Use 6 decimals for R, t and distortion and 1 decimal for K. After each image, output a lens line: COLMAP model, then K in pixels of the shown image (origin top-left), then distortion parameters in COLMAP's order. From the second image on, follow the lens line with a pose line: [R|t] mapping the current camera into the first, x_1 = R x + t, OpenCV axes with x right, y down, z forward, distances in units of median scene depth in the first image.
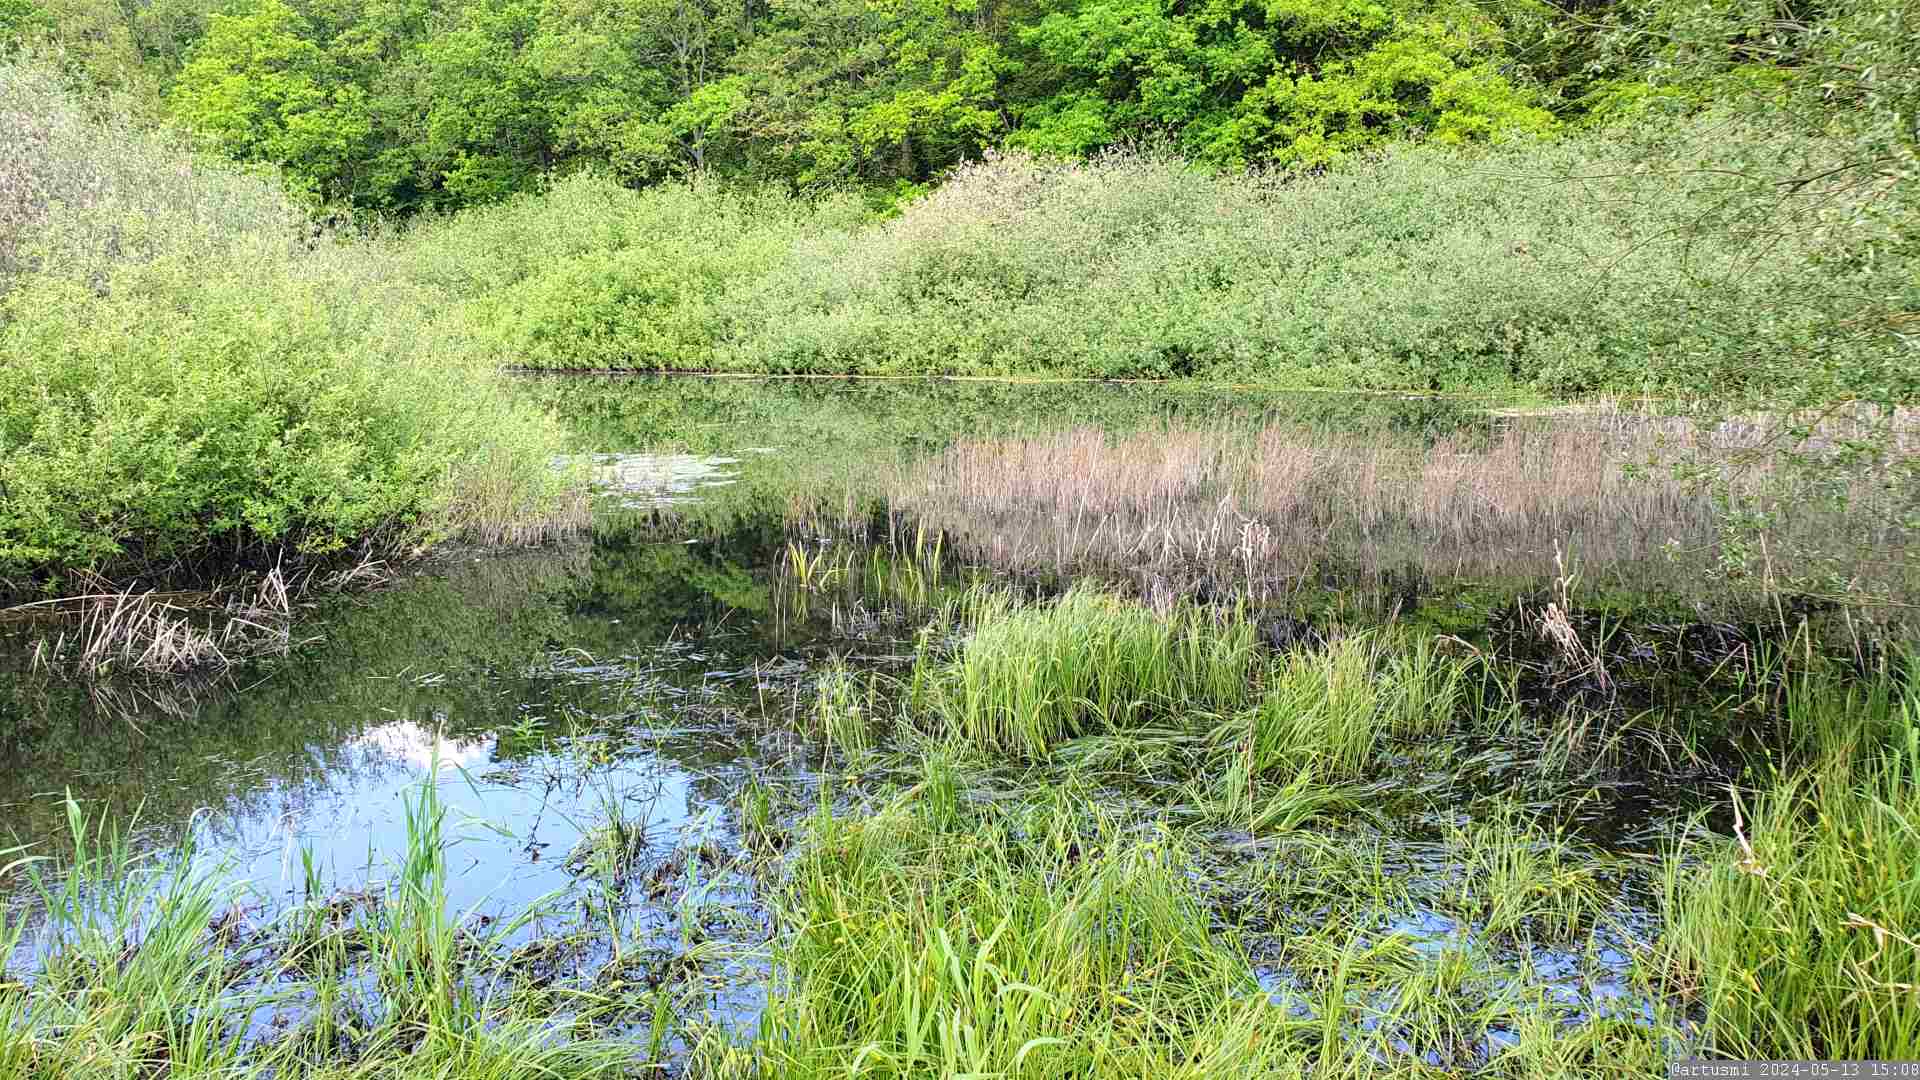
lens RADIAL K [[1504.5, 0, 961.2], [0, 1504.5, 496.2], [0, 0, 1]] dist [0.121189, -0.162178]
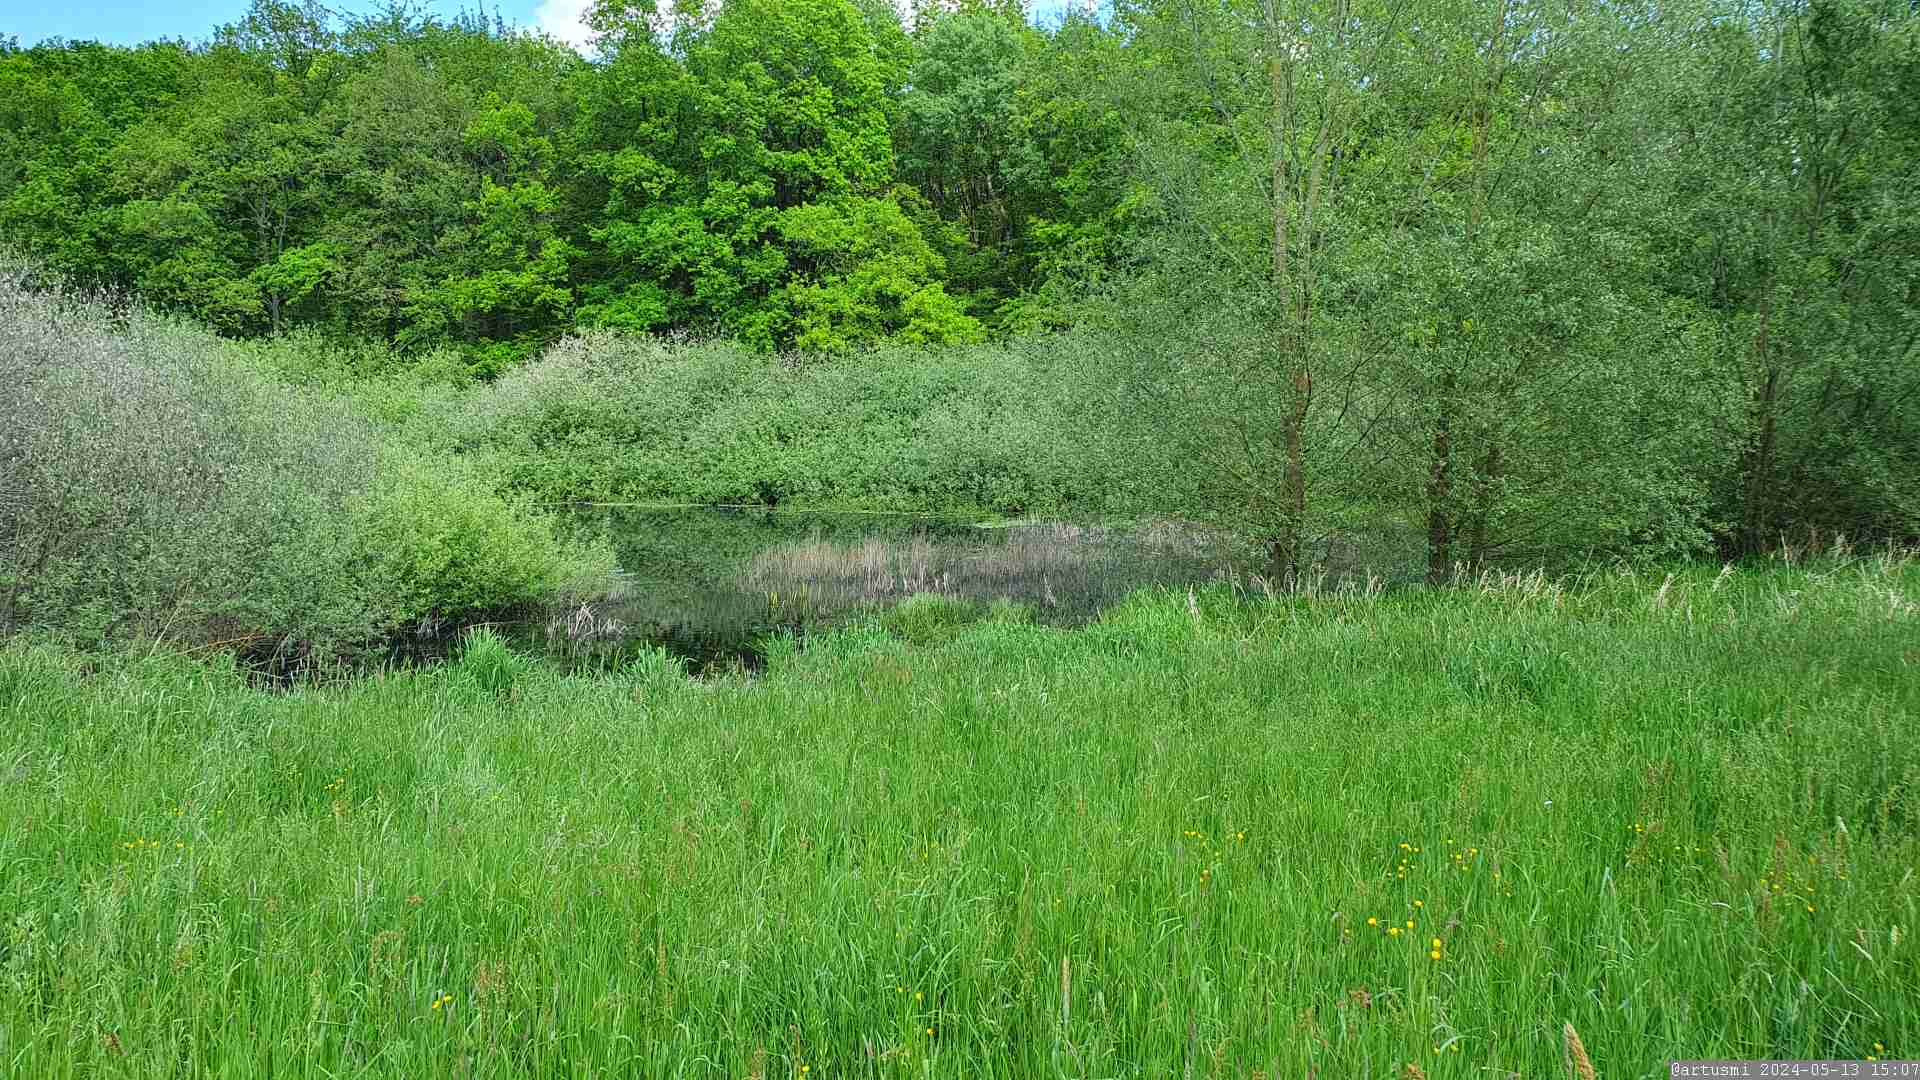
lens RADIAL K [[1504.5, 0, 961.2], [0, 1504.5, 496.2], [0, 0, 1]] dist [0.121189, -0.162178]
pose [[0.930572, -0.006906, 0.366044, -0.623260], [0.034033, 0.997125, -0.067706, 0.059481], [-0.364524, 0.075463, 0.928131, -1.257324]]
